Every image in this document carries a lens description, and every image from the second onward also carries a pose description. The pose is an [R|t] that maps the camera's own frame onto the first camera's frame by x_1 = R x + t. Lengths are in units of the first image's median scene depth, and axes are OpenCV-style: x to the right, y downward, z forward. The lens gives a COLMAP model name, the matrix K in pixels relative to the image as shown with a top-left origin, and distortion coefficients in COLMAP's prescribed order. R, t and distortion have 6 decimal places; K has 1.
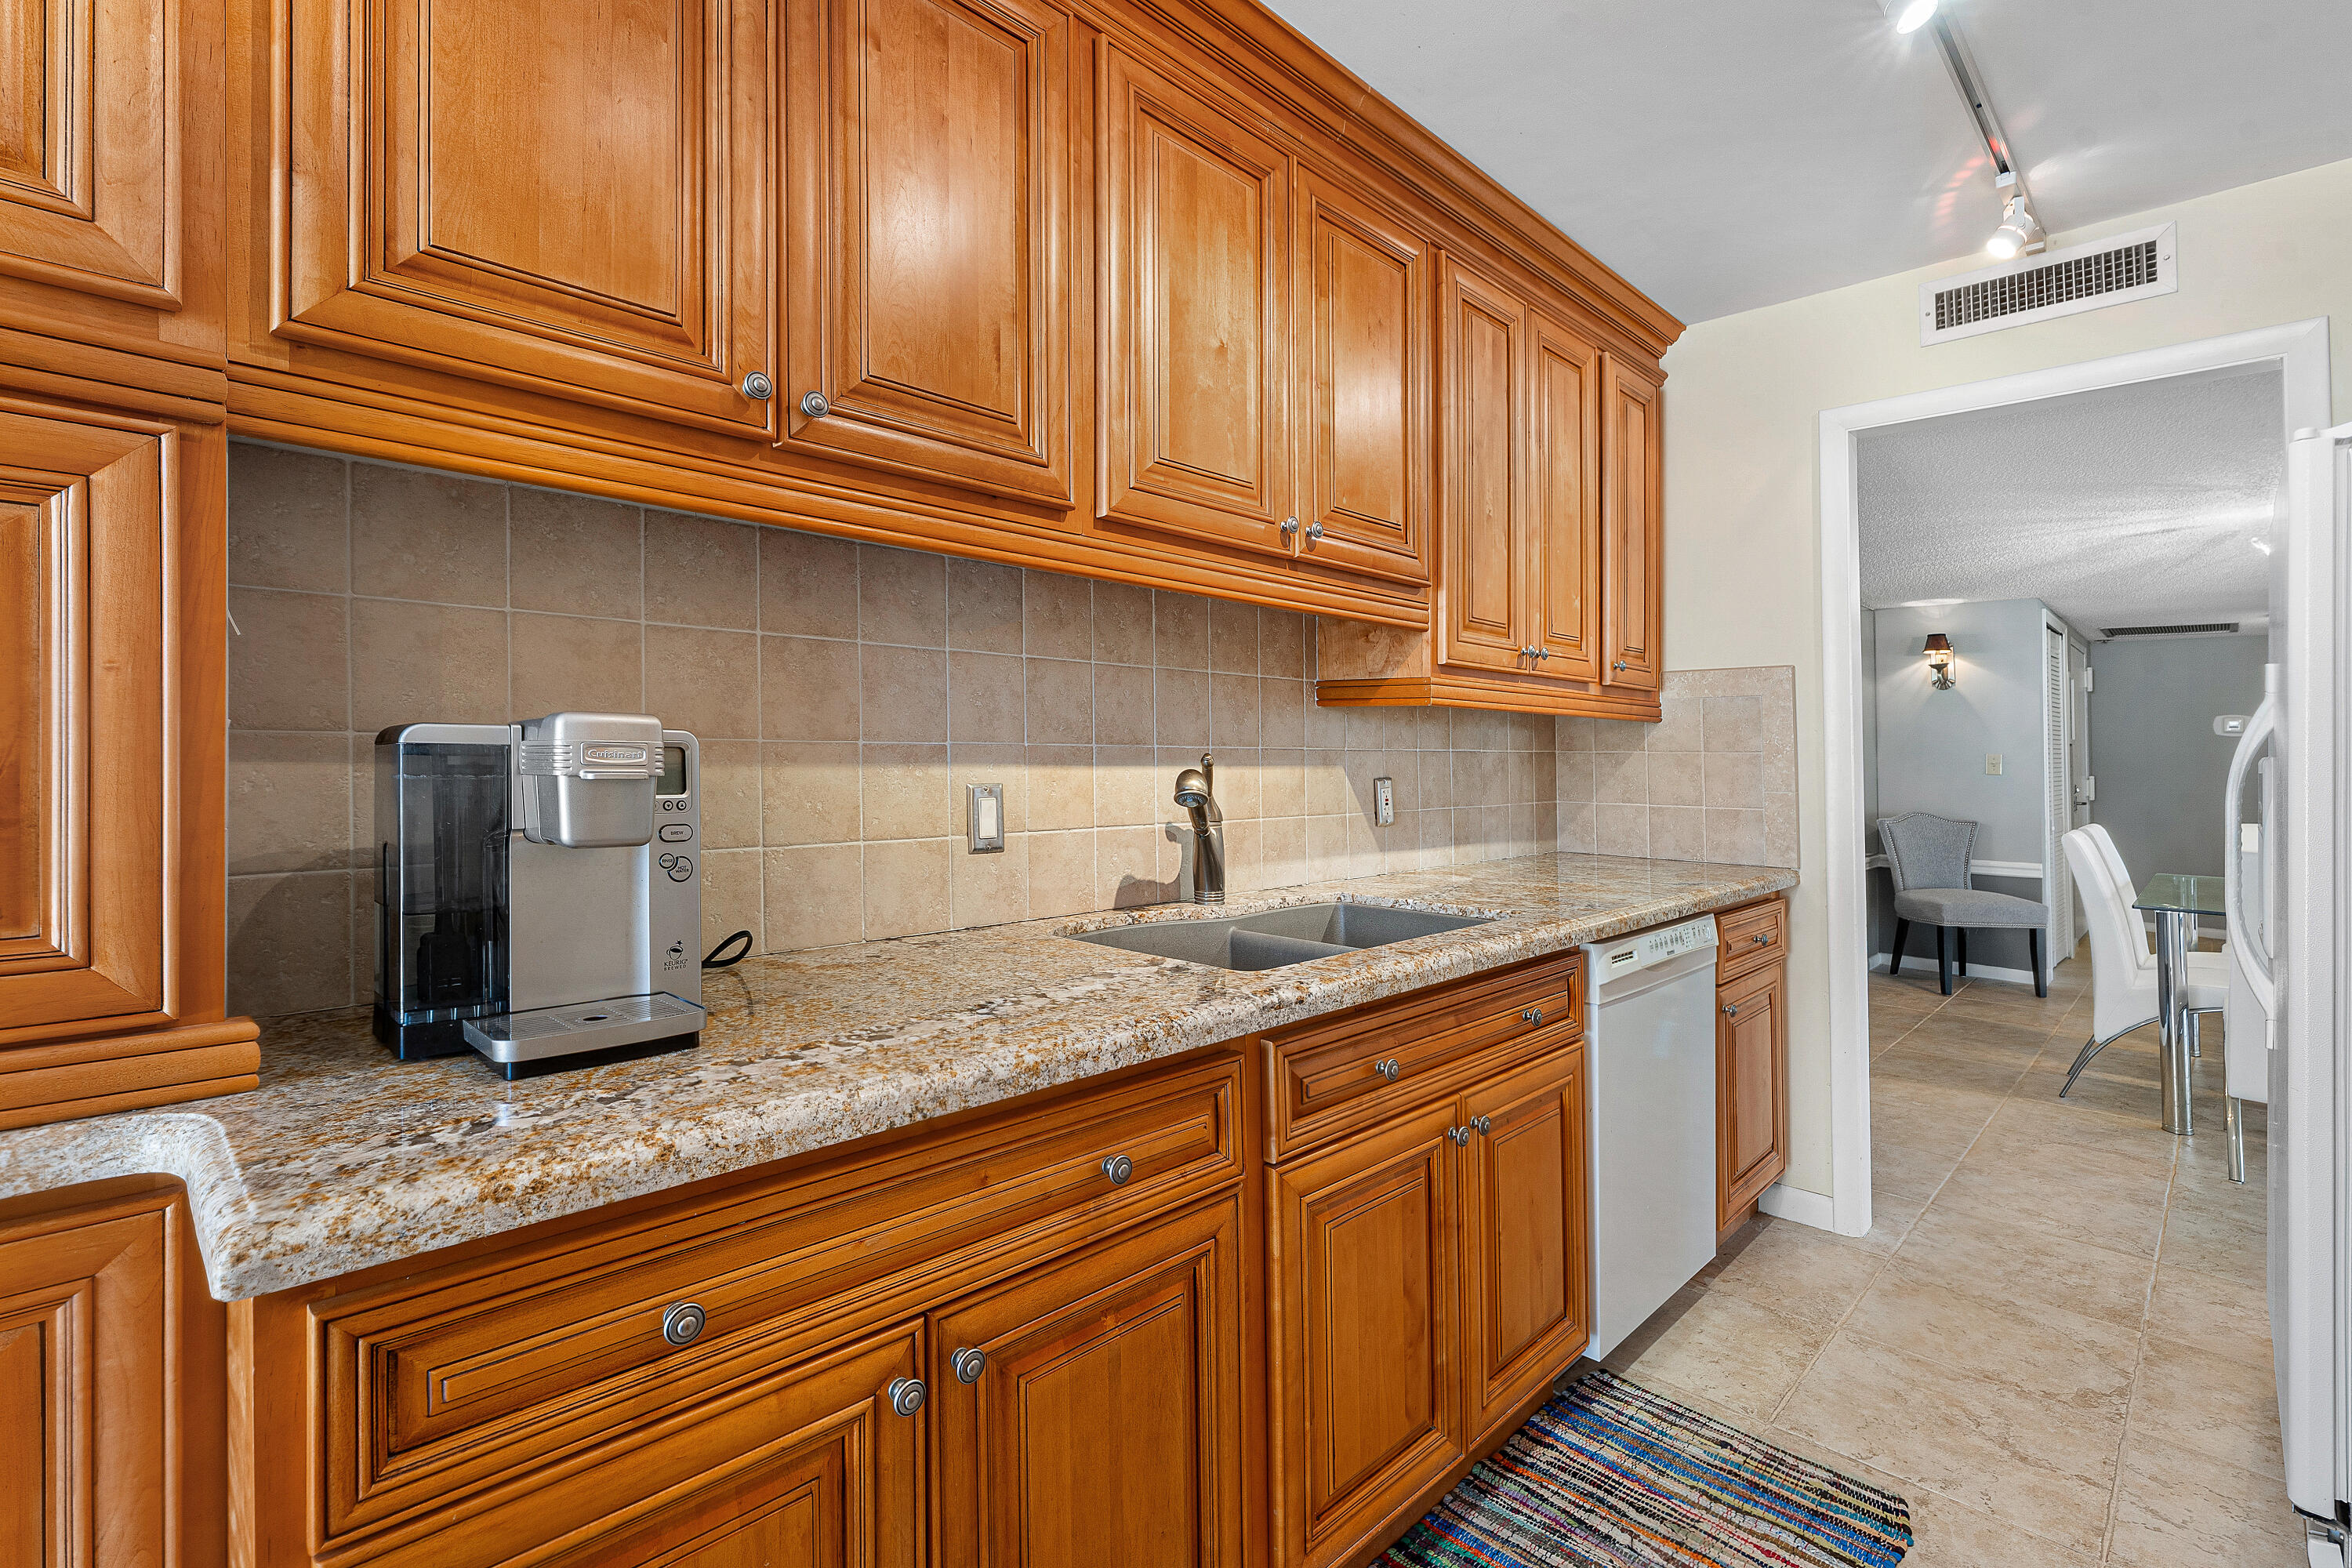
lens RADIAL K [[1087.0, 0, 1219.2], [0, 1087.0, 718.9], [0, 0, 1]] dist [-0.001152, 0.000228]
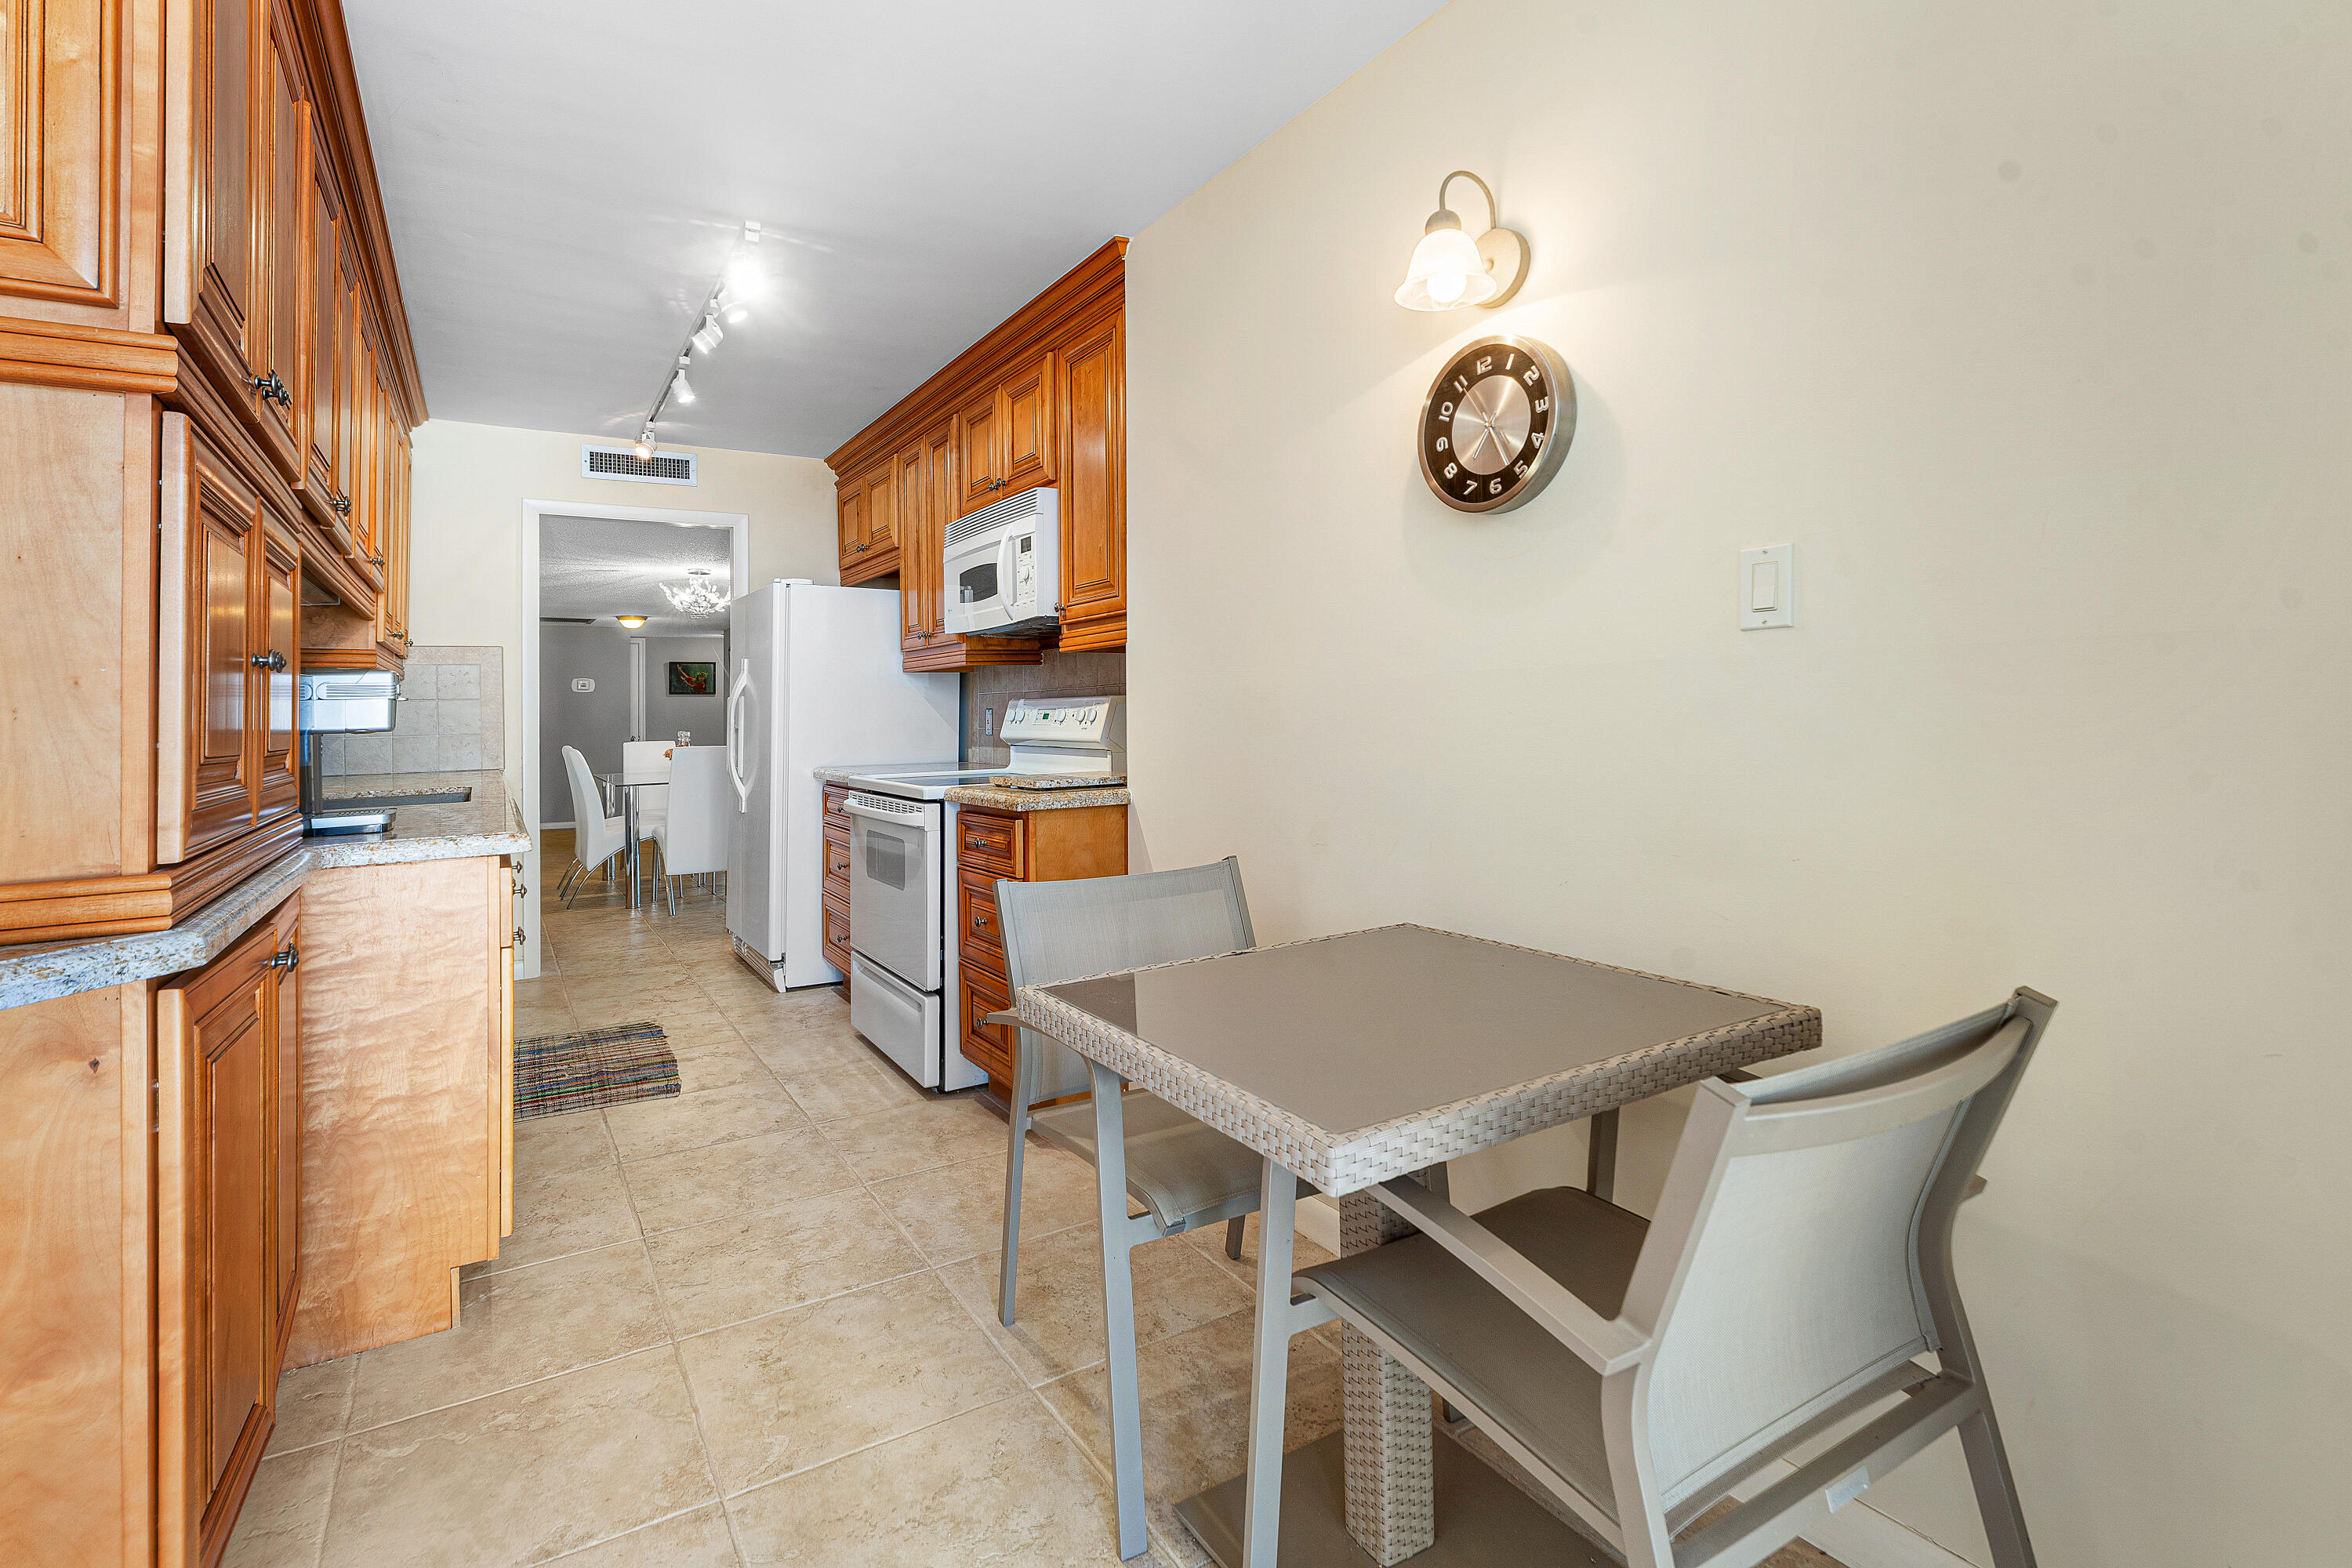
lens RADIAL K [[1011.7, 0, 1255.6], [0, 1011.7, 694.8], [0, 0, 1]] dist [-0.000136, -0.000104]
pose [[0.162099, -0.004945, 0.986762, -1.055593], [-0.007570, 0.999952, 0.006254, 0.008312], [-0.986745, -0.008483, 0.162054, -0.503054]]
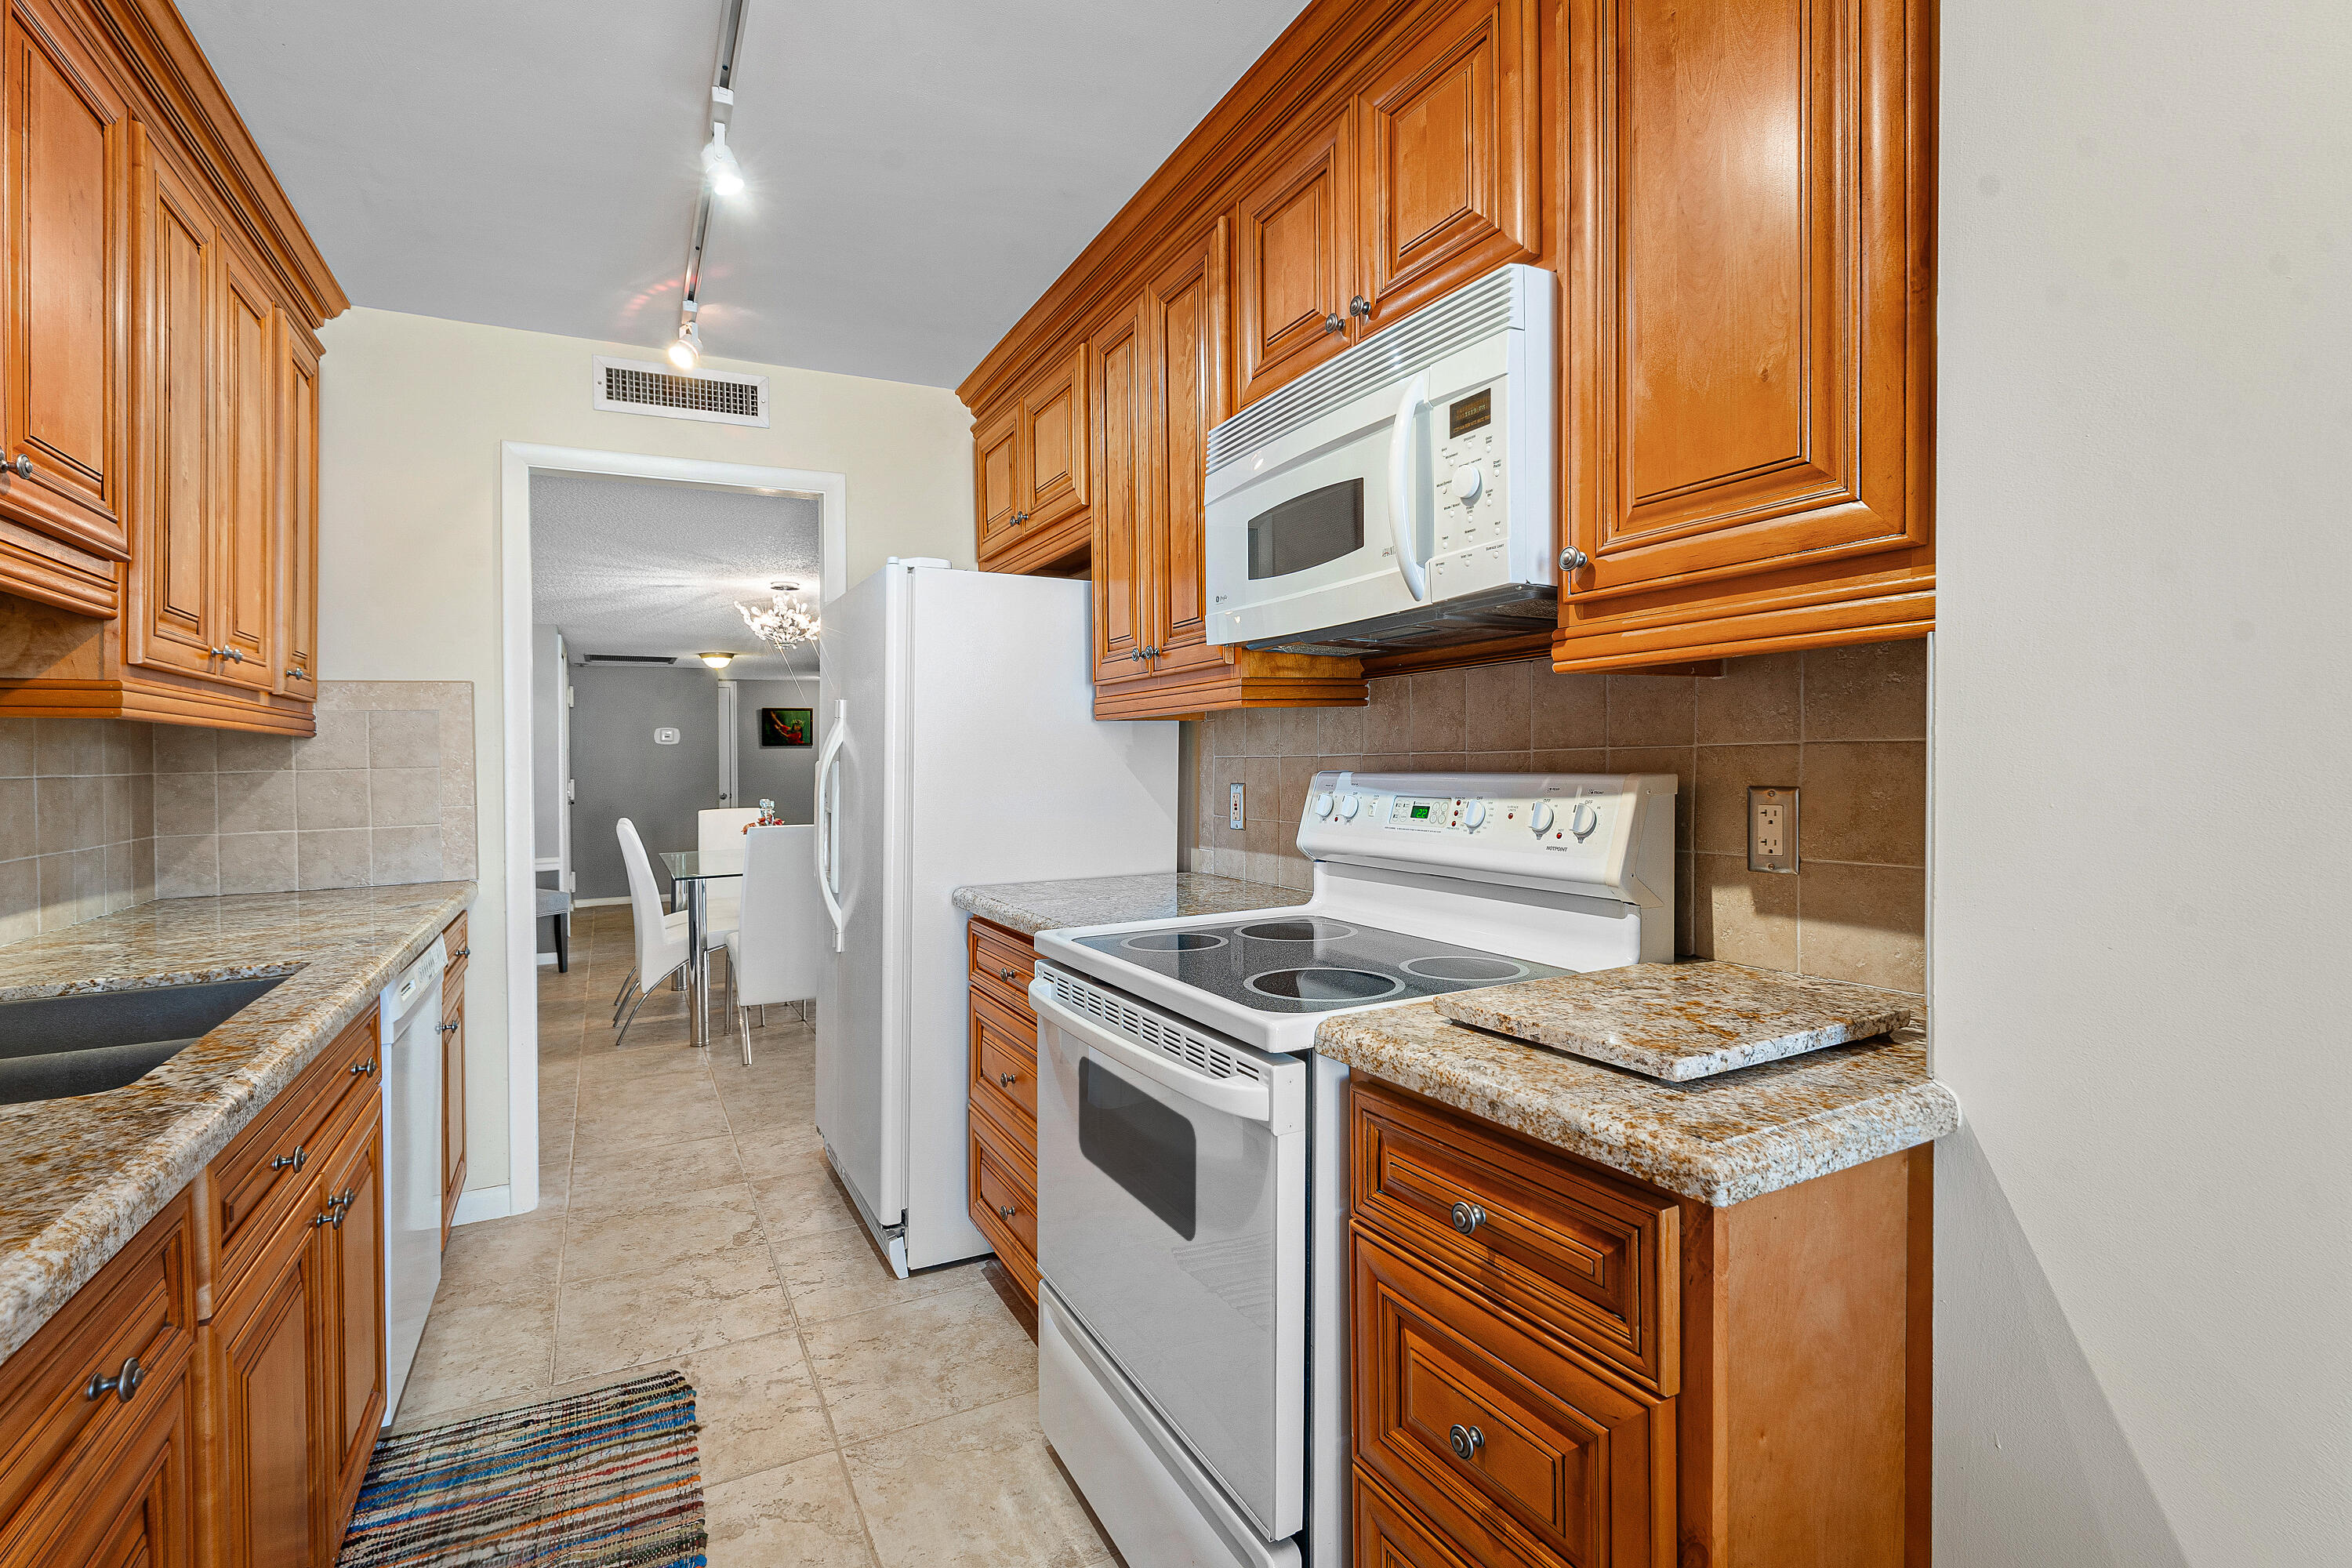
lens RADIAL K [[1066.6, 0, 1166.1], [0, 1066.6, 750.5], [0, 0, 1]] dist [0.001322, -0.000279]
pose [[0.330239, -0.013609, 0.943799, -0.266285], [-0.006108, 0.999844, 0.016554, -0.006390], [-0.943878, -0.011232, 0.330105, 0.068997]]
